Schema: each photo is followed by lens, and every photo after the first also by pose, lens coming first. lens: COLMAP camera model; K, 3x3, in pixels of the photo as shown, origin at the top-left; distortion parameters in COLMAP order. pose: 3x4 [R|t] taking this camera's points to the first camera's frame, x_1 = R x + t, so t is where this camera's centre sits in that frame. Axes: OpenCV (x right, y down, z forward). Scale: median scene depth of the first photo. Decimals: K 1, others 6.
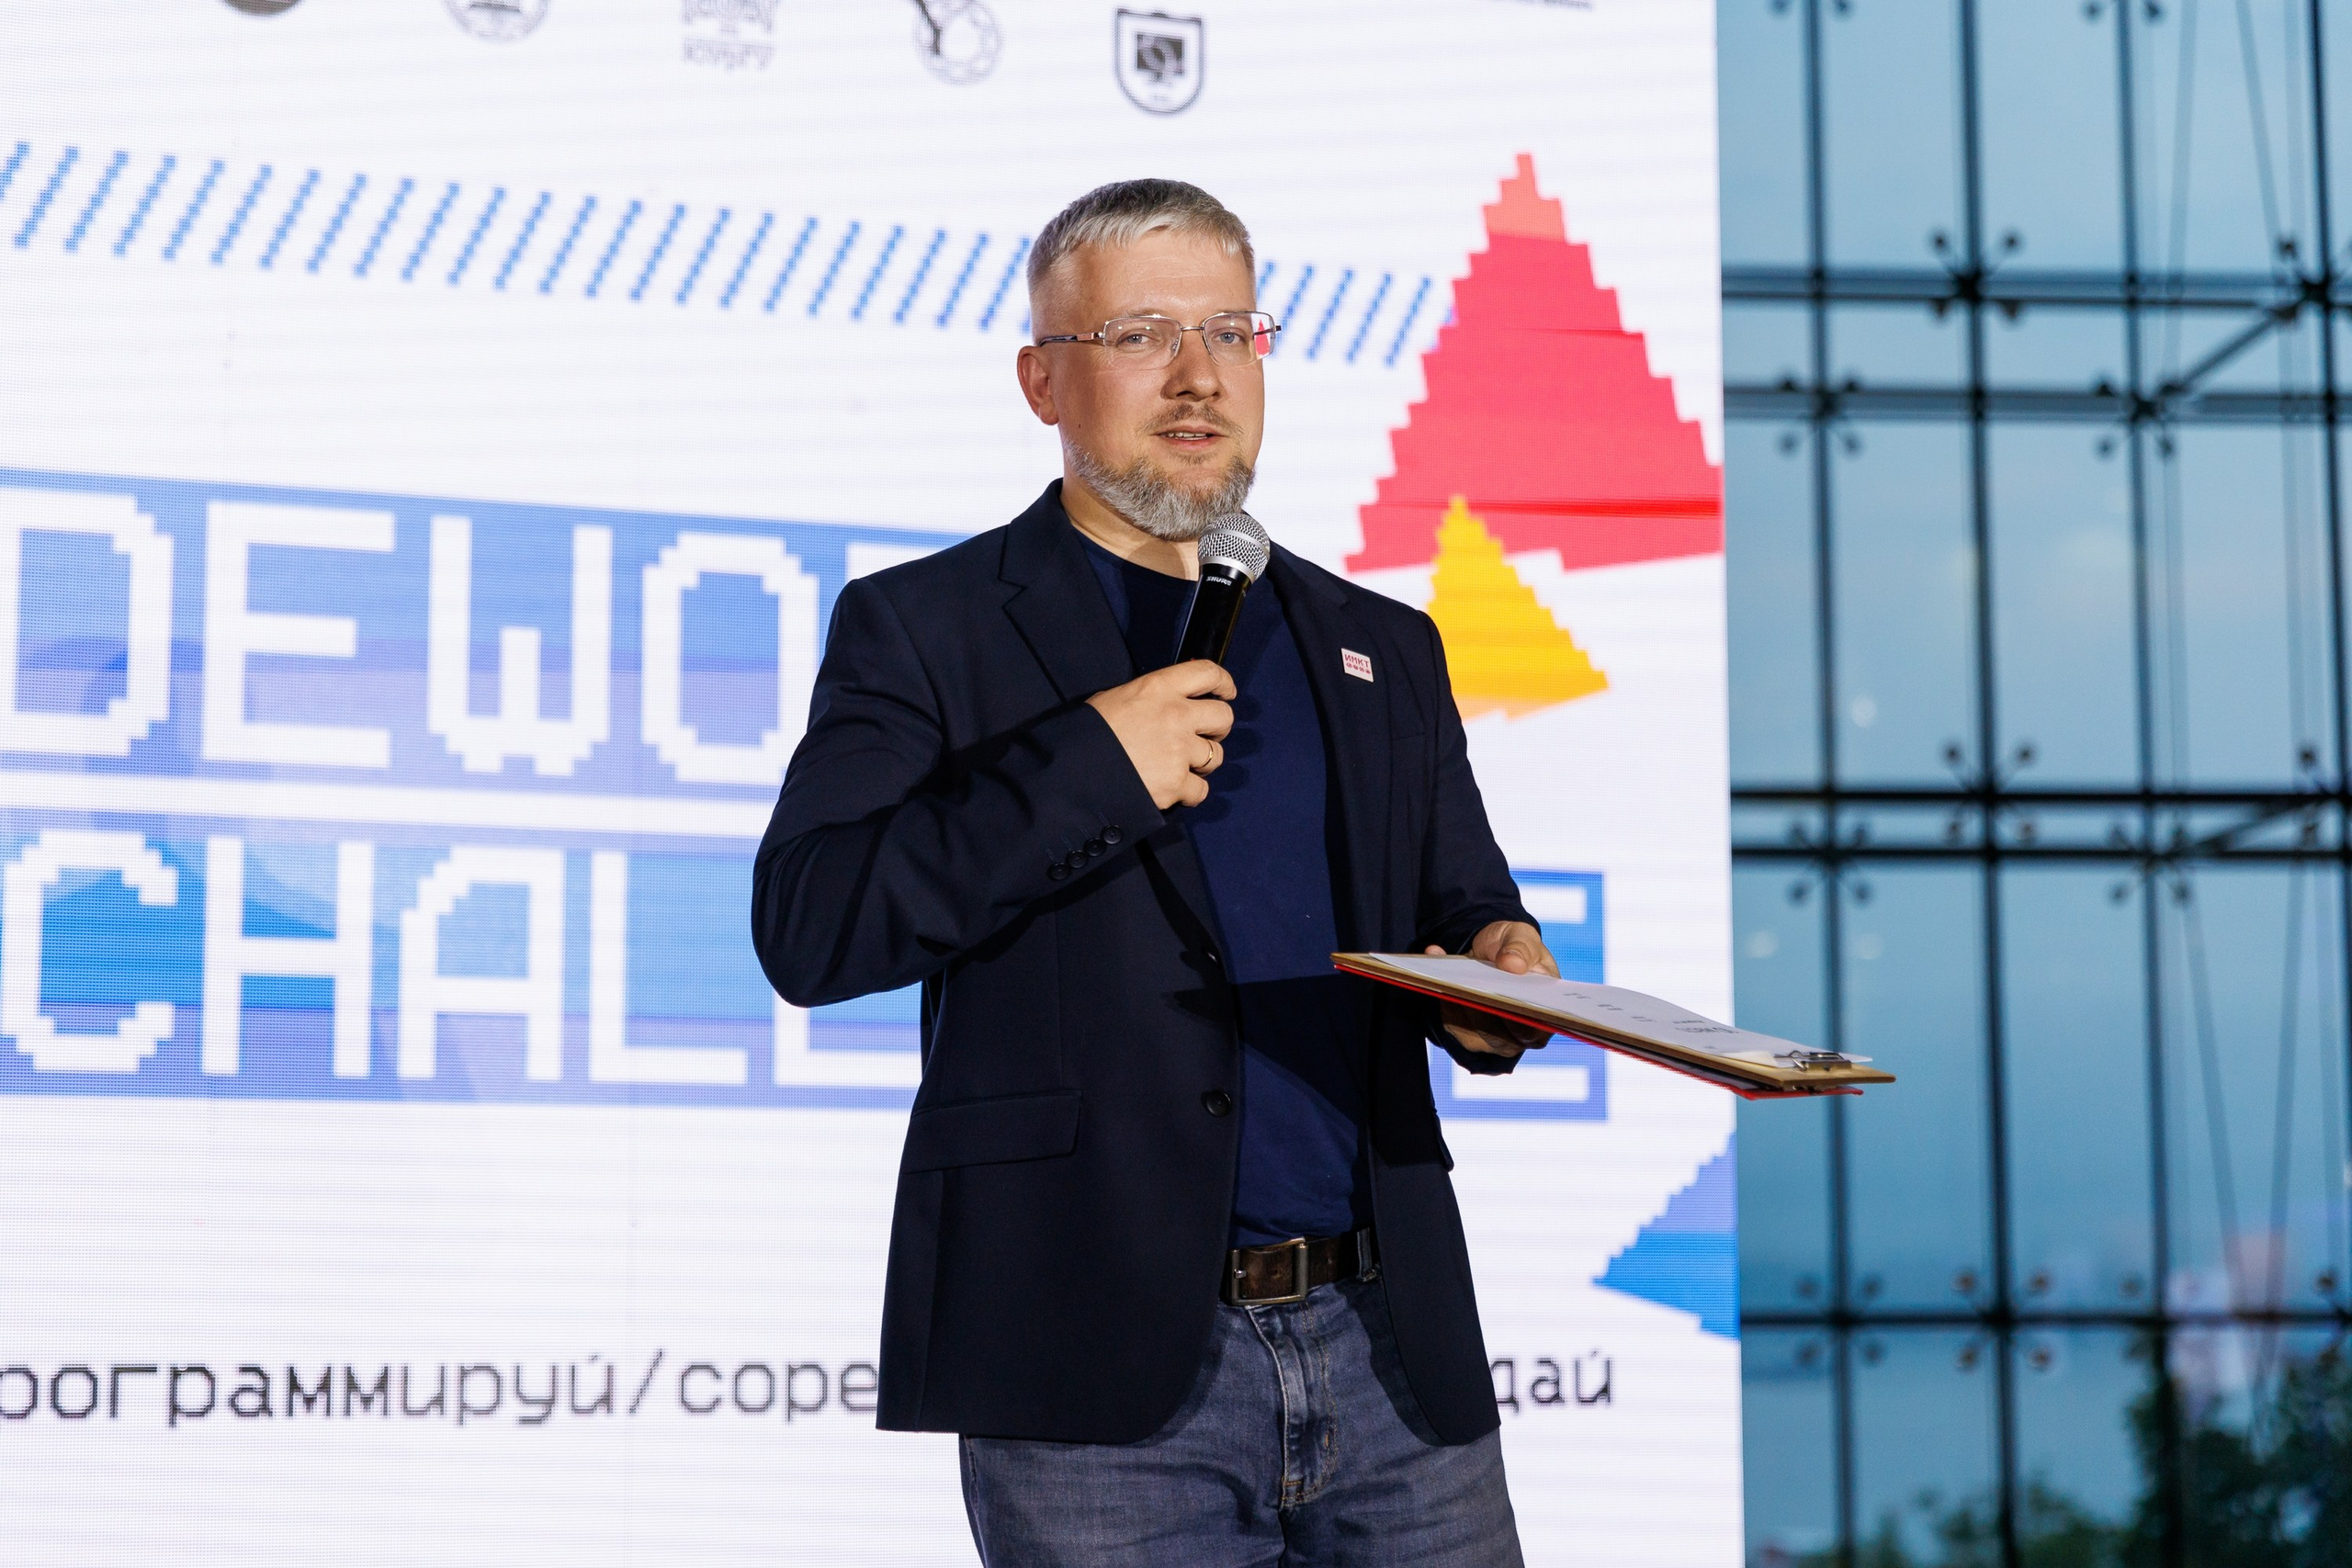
lens RADIAL K [[5089.5, 0, 1199.8], [0, 5089.5, 664.8], [0, 0, 1]] dist [-0.043359, 0.000000]
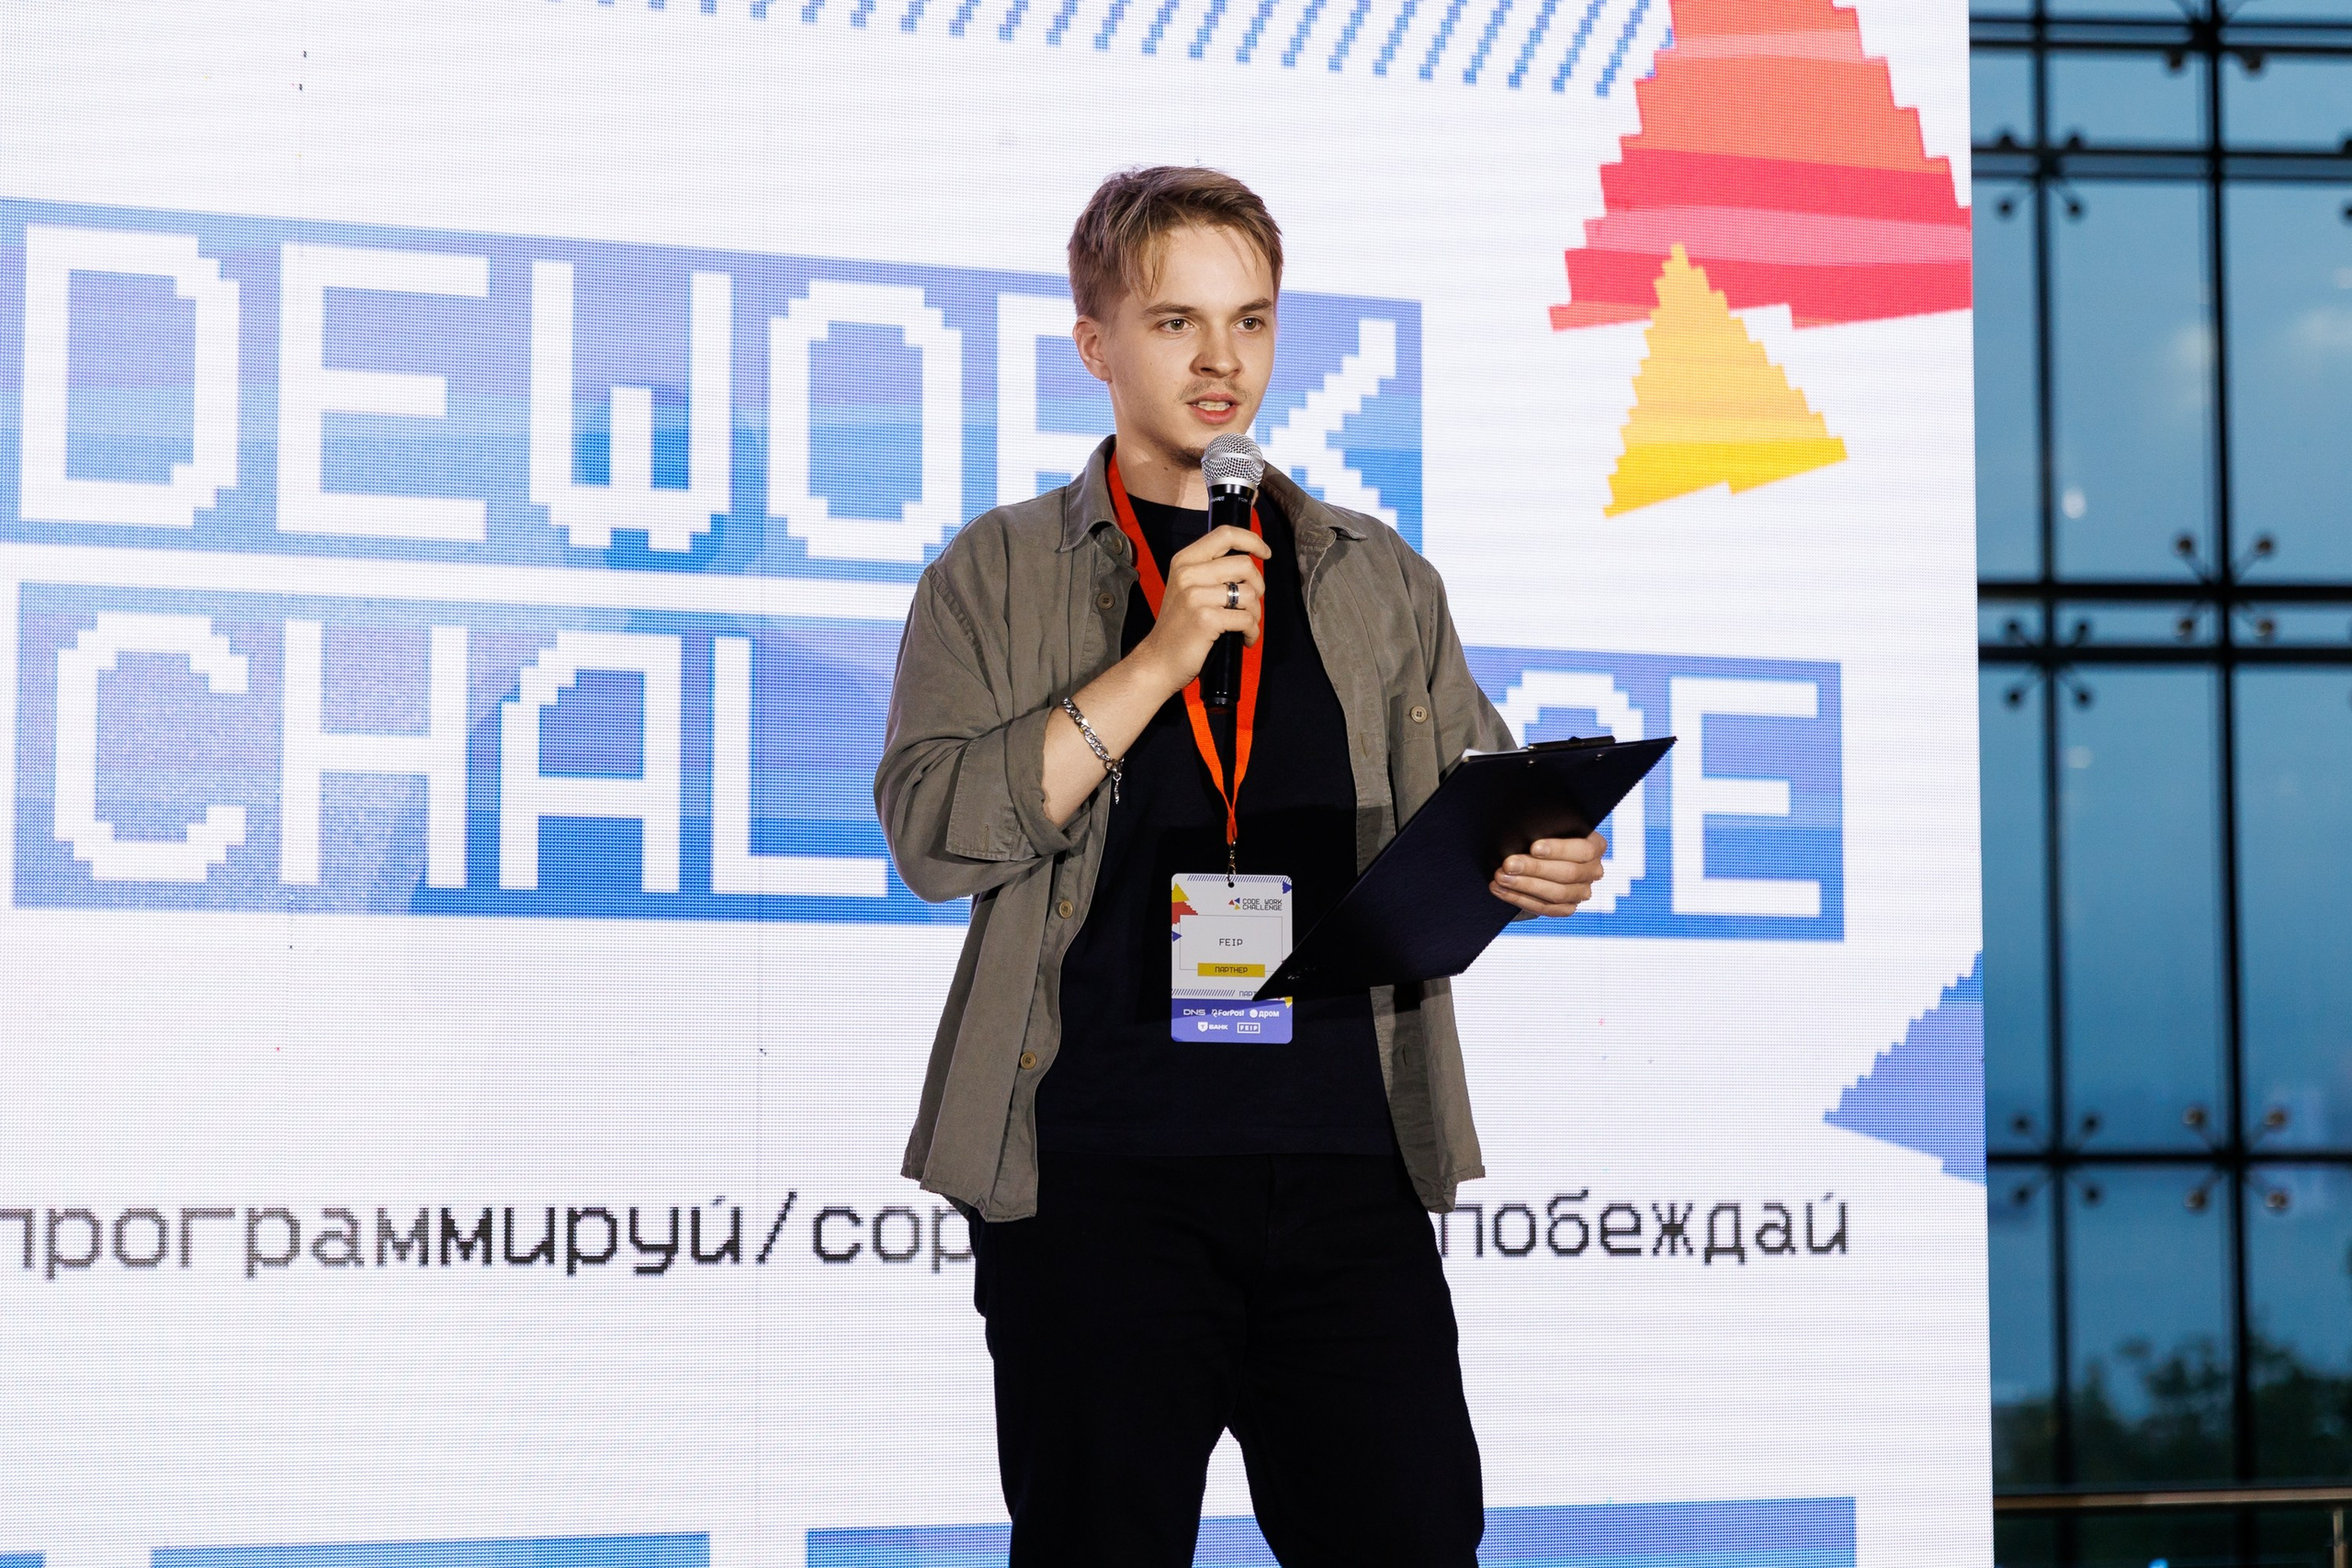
lens RADIAL K [[5089.5, 0, 1180.0], [0, 5089.5, 781.9], [0, 0, 1]] dist [-0.043359, 0.000000]
pose [[0.999684, 0.000376, -0.025126, -0.014844], [0.001027, 0.998441, 0.055812, 0.012231], [0.025108, -0.055820, 0.998125, 0.107003]]
